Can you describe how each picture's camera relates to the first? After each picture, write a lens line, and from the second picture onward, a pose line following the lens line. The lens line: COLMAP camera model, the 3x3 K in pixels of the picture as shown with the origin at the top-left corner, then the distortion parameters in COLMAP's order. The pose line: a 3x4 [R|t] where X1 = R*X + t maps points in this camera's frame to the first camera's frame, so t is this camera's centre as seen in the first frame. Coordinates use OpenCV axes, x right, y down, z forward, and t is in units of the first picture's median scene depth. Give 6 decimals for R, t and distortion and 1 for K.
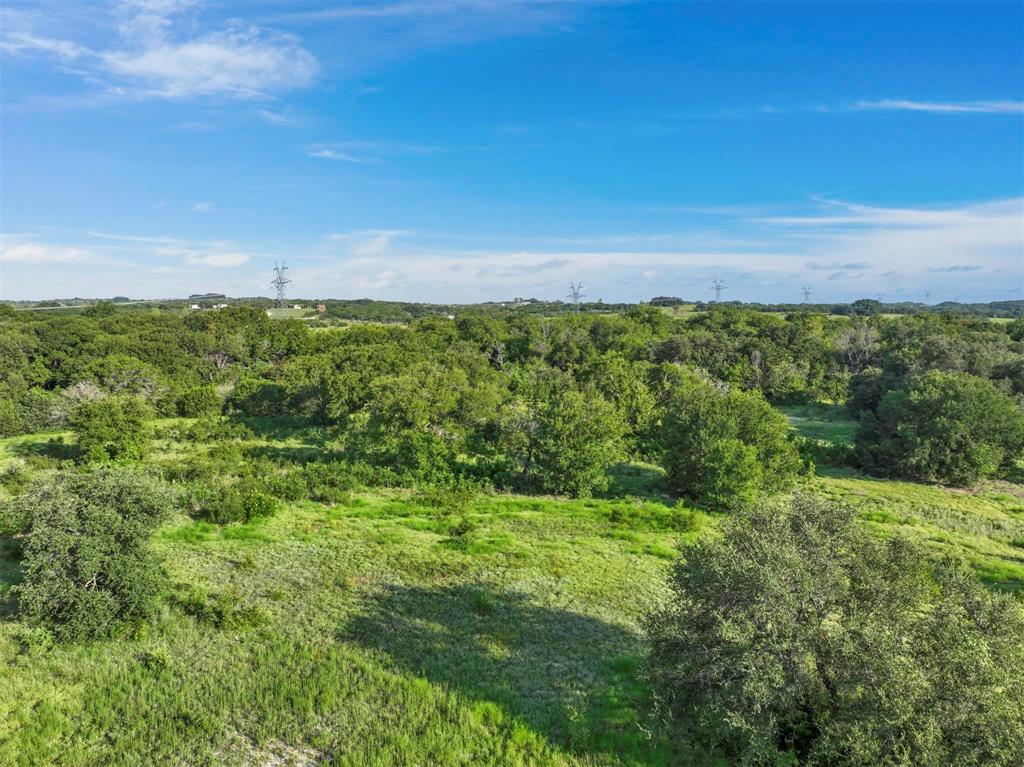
lens RADIAL K [[732.9, 0, 512.0], [0, 732.9, 383.5], [0, 0, 1]] dist [-0.004842, 0.027623]
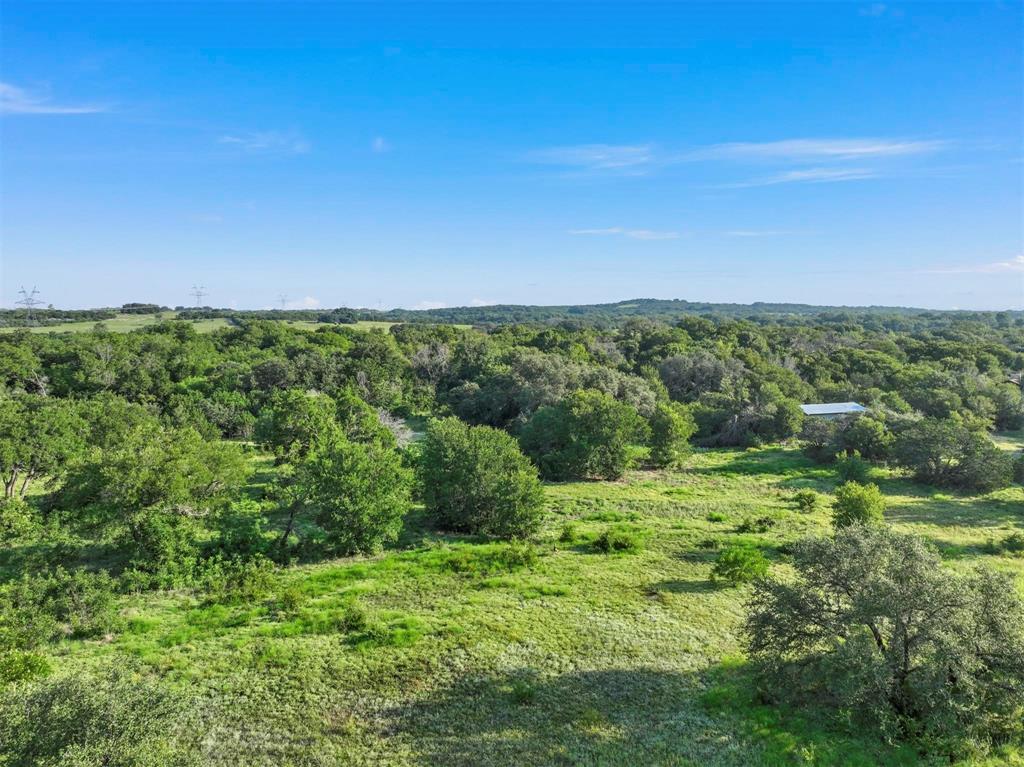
lens RADIAL K [[732.9, 0, 512.0], [0, 732.9, 383.5], [0, 0, 1]] dist [-0.004842, 0.027623]
pose [[0.748897, -0.064520, 0.659539, -0.189058], [0.066484, 0.997543, 0.022094, -0.035686], [-0.659343, 0.027303, 0.751346, 0.080848]]
